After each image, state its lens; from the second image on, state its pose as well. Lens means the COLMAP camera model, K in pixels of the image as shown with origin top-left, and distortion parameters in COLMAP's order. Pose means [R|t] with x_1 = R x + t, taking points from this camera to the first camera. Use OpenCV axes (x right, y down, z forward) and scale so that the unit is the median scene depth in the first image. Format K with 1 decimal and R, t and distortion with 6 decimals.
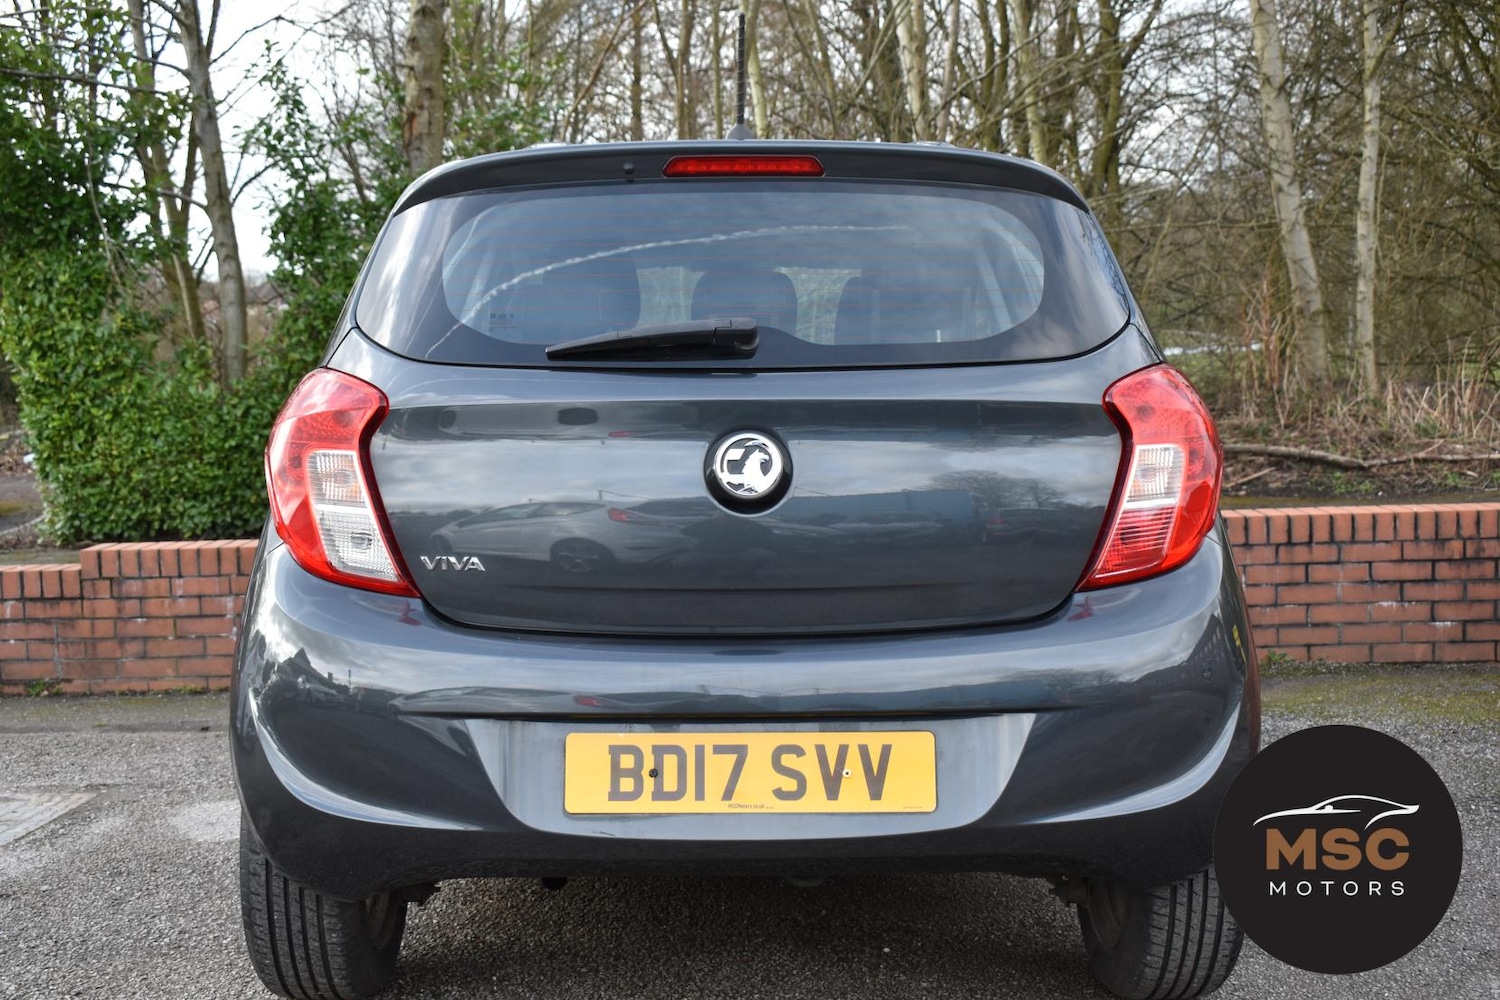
lens RADIAL K [[1798.0, 0, 745.3], [0, 1798.0, 493.4], [0, 0, 1]] dist [-0.055653, 0.000000]
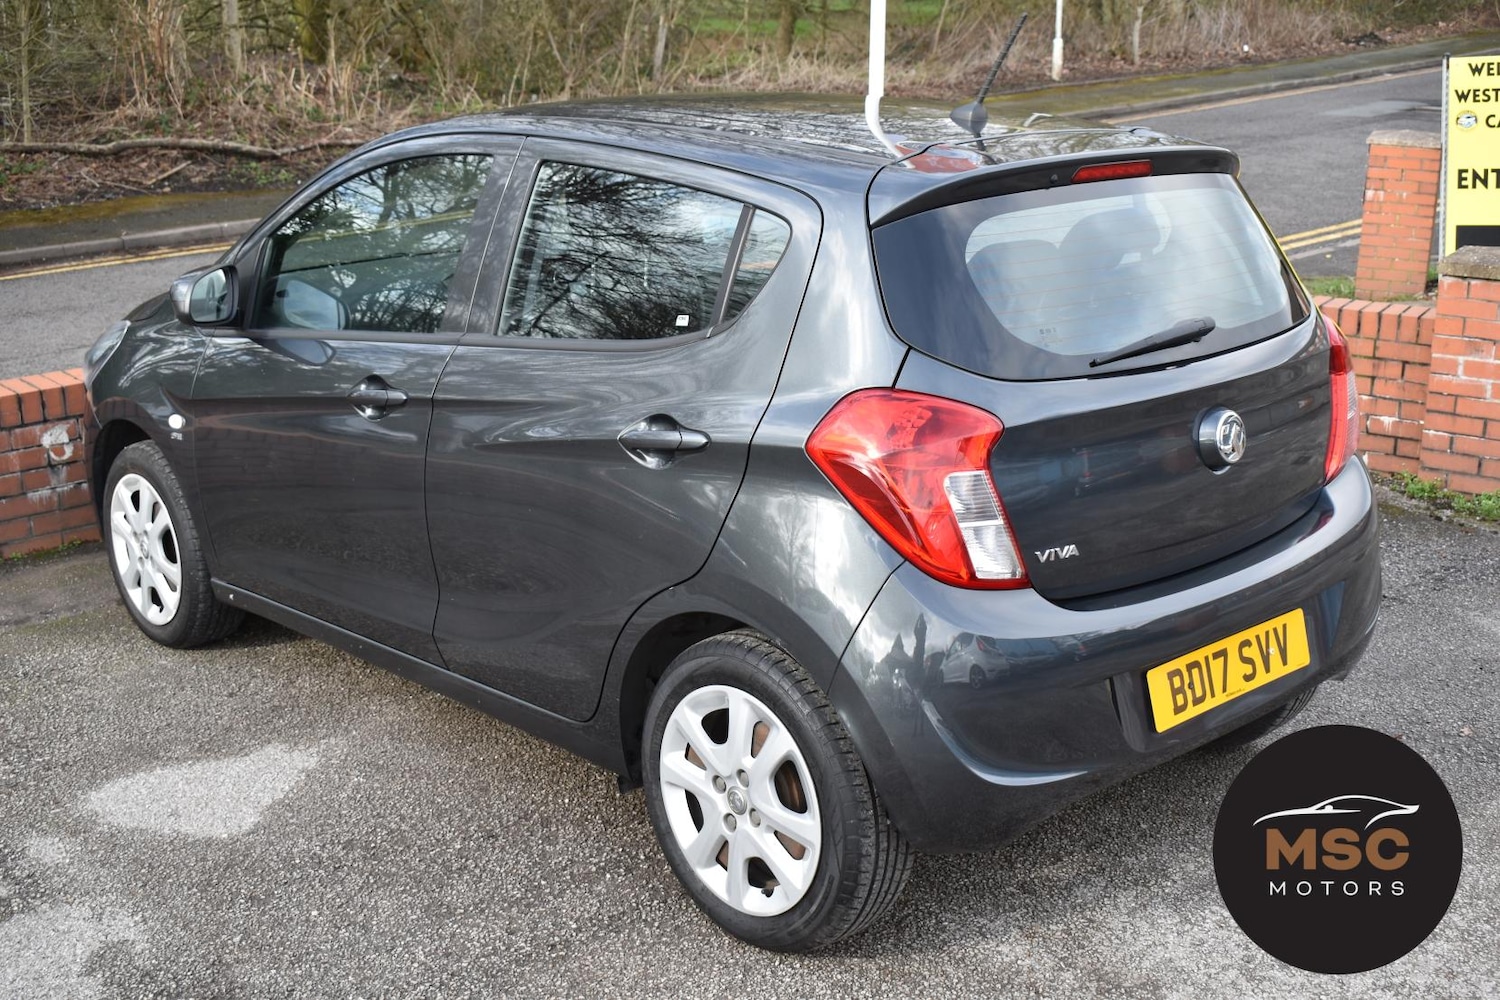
lens RADIAL K [[1798.0, 0, 740.3], [0, 1798.0, 497.5], [0, 0, 1]] dist [-0.055653, 0.000000]
pose [[0.746529, -0.172031, 0.642729, -0.157661], [0.037968, 0.975437, 0.216983, -0.038246], [-0.664269, -0.137581, 0.734723, 0.042888]]
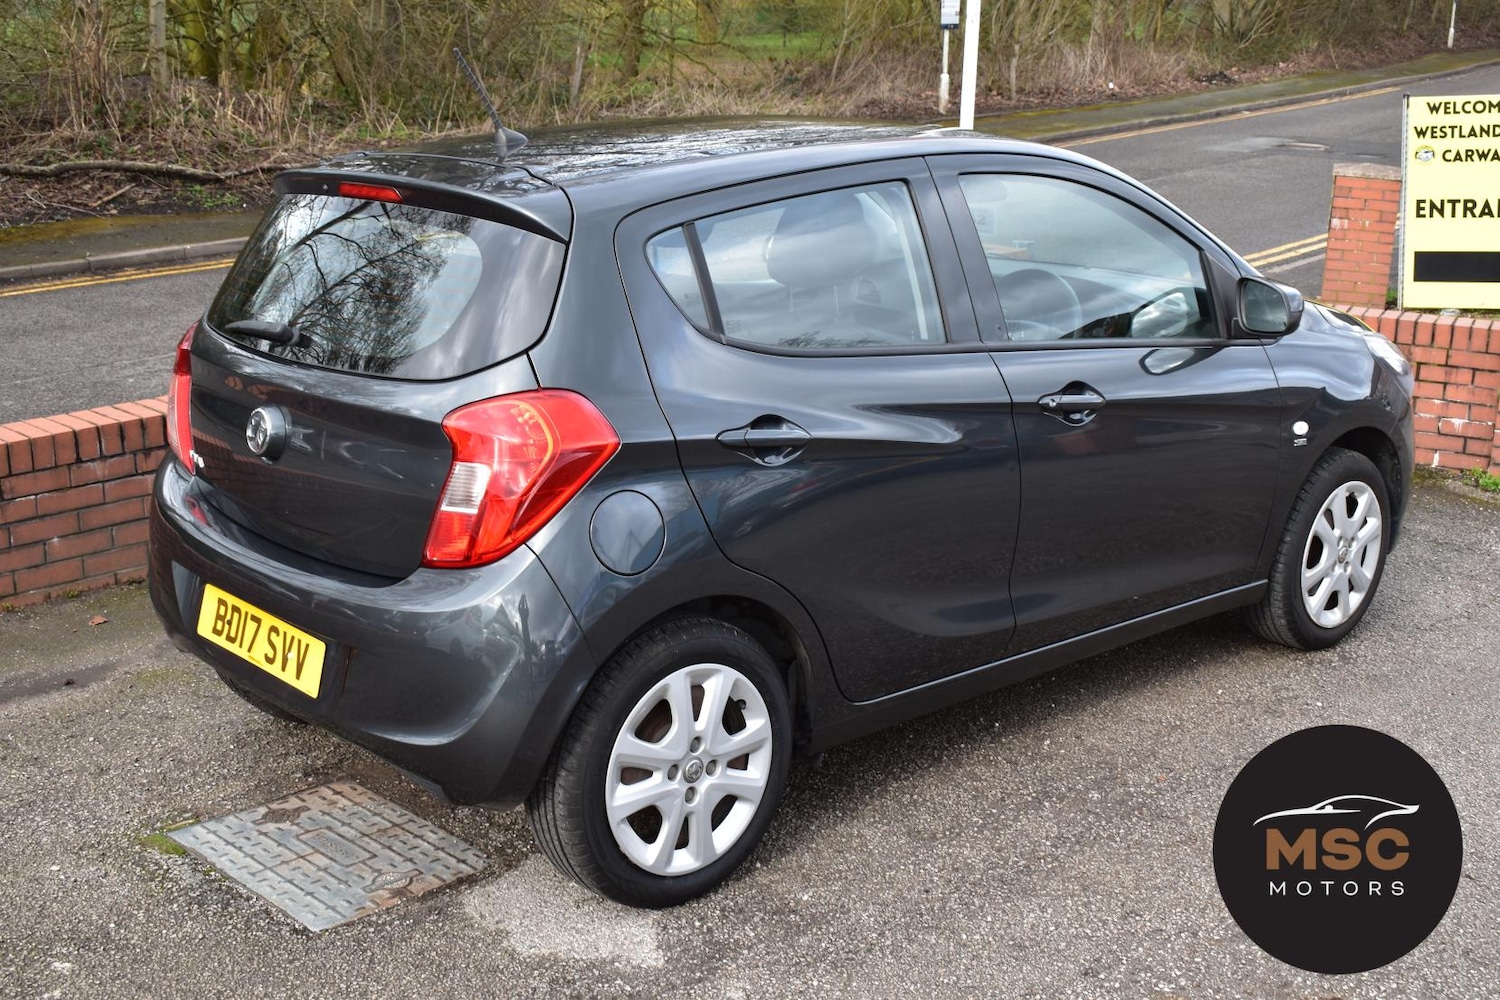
lens RADIAL K [[1798.0, 0, 745.7], [0, 1798.0, 492.9], [0, 0, 1]] dist [-0.055653, 0.000000]
pose [[0.675256, -0.165137, 0.718859, -0.230652], [0.025376, 0.979239, 0.201114, -0.039195], [-0.737147, -0.117562, 0.665428, 0.076230]]
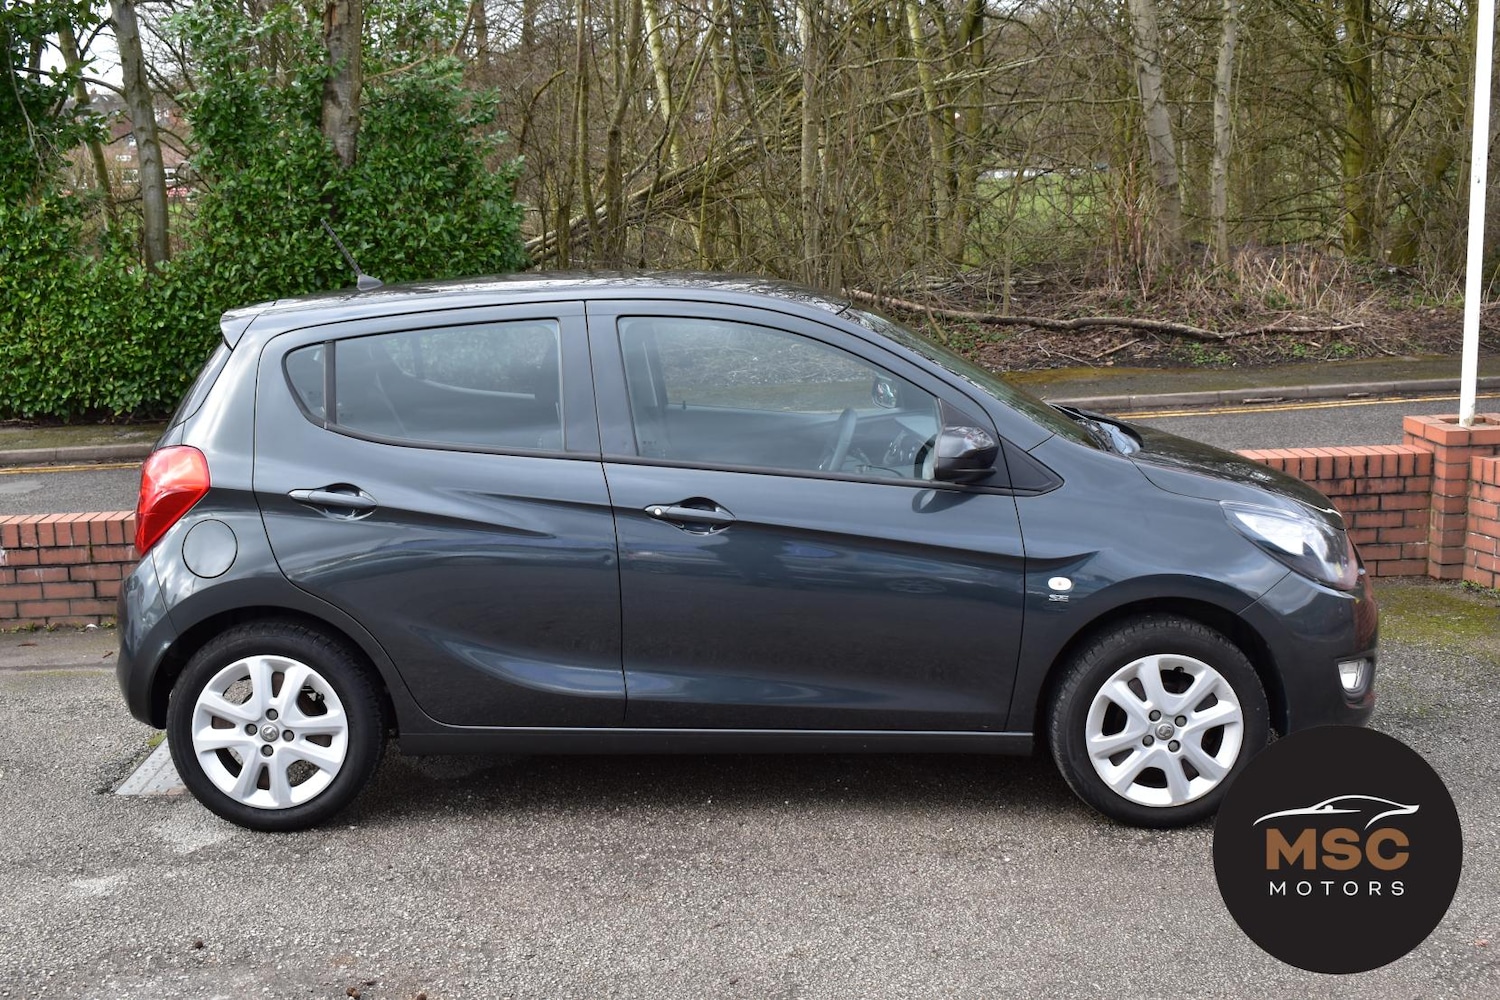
lens RADIAL K [[1798.0, 0, 746.6], [0, 1798.0, 487.0], [0, 0, 1]] dist [-0.055653, 0.000000]
pose [[0.995415, -0.012925, 0.094778, -0.048014], [0.003759, 0.995350, 0.096253, -0.032652], [-0.095581, -0.095455, 0.990834, -0.066239]]
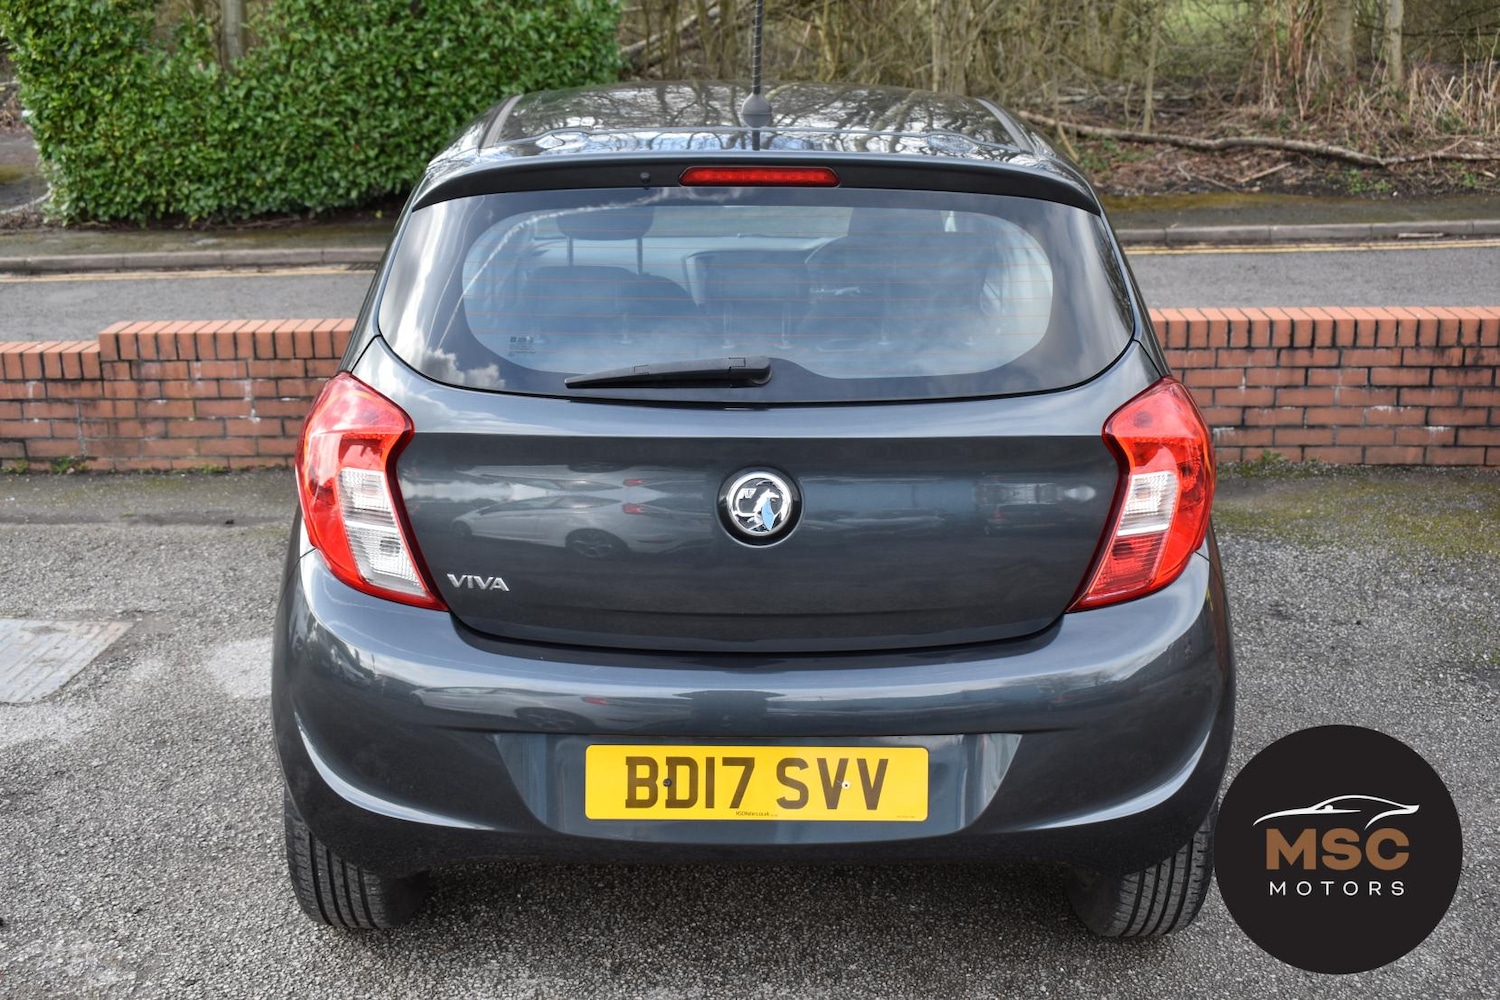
lens RADIAL K [[1798.0, 0, 747.5], [0, 1798.0, 491.5], [0, 0, 1]] dist [-0.055653, 0.000000]
pose [[0.999877, 0.015667, -0.000529, -0.000713], [-0.015234, 0.979097, 0.202822, -0.034318], [0.003695, -0.202789, 0.979216, -0.003487]]
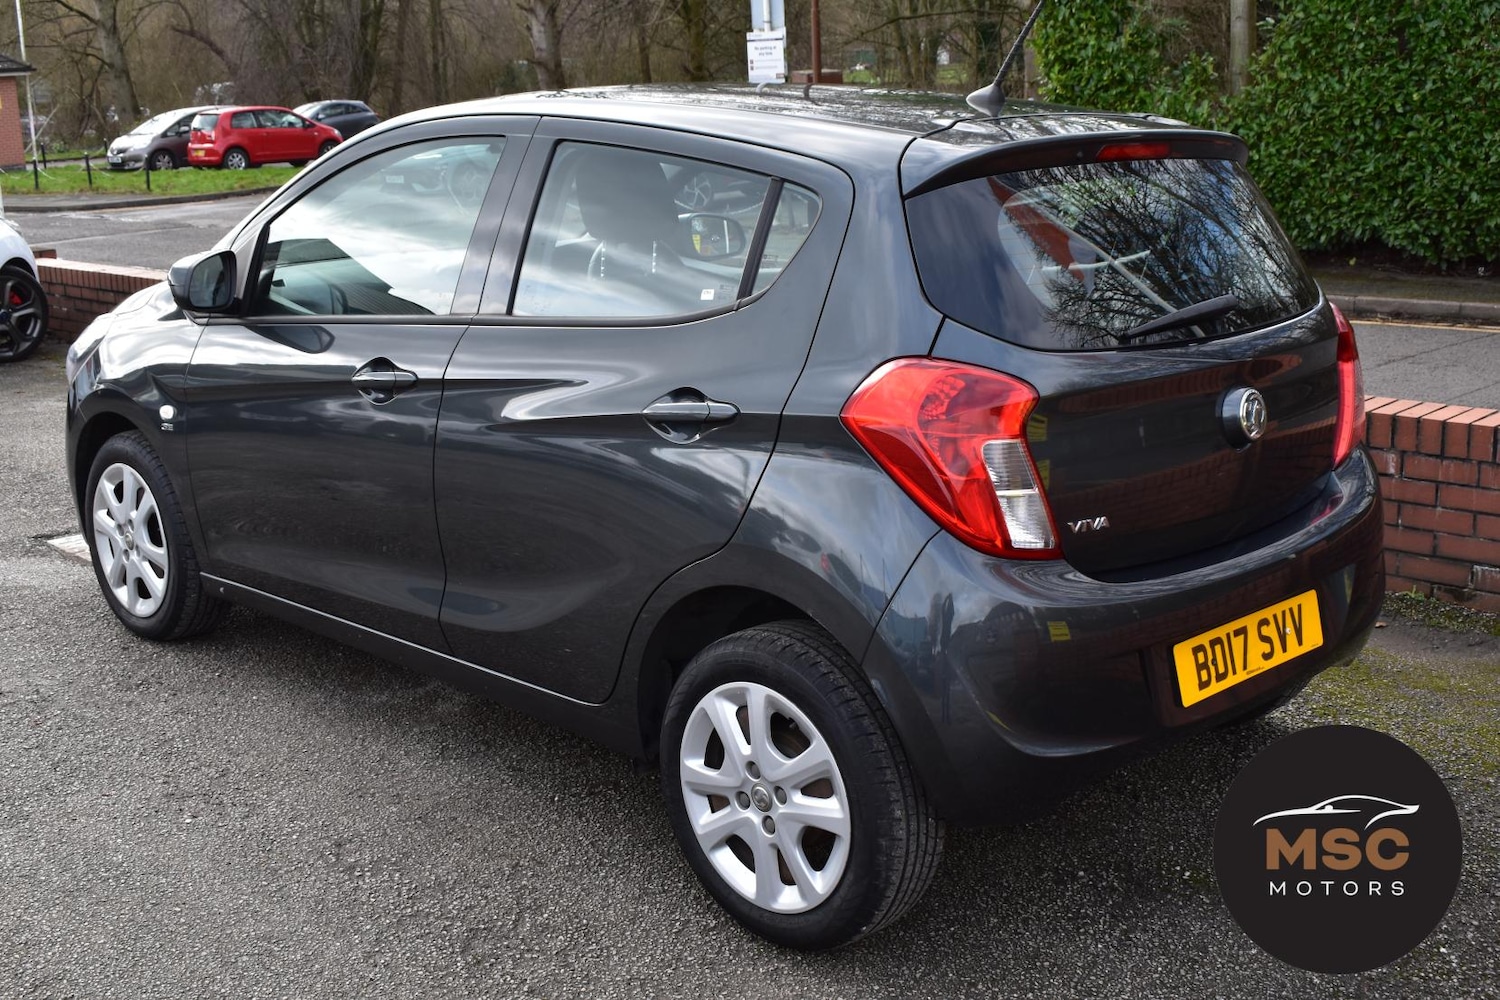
lens RADIAL K [[1798.0, 0, 767.8], [0, 1798.0, 477.5], [0, 0, 1]] dist [-0.055653, 0.000000]
pose [[0.743053, 0.161626, -0.649422, 0.200275], [-0.044553, 0.980193, 0.192970, -0.037158], [0.667748, -0.114453, 0.735536, 0.080998]]
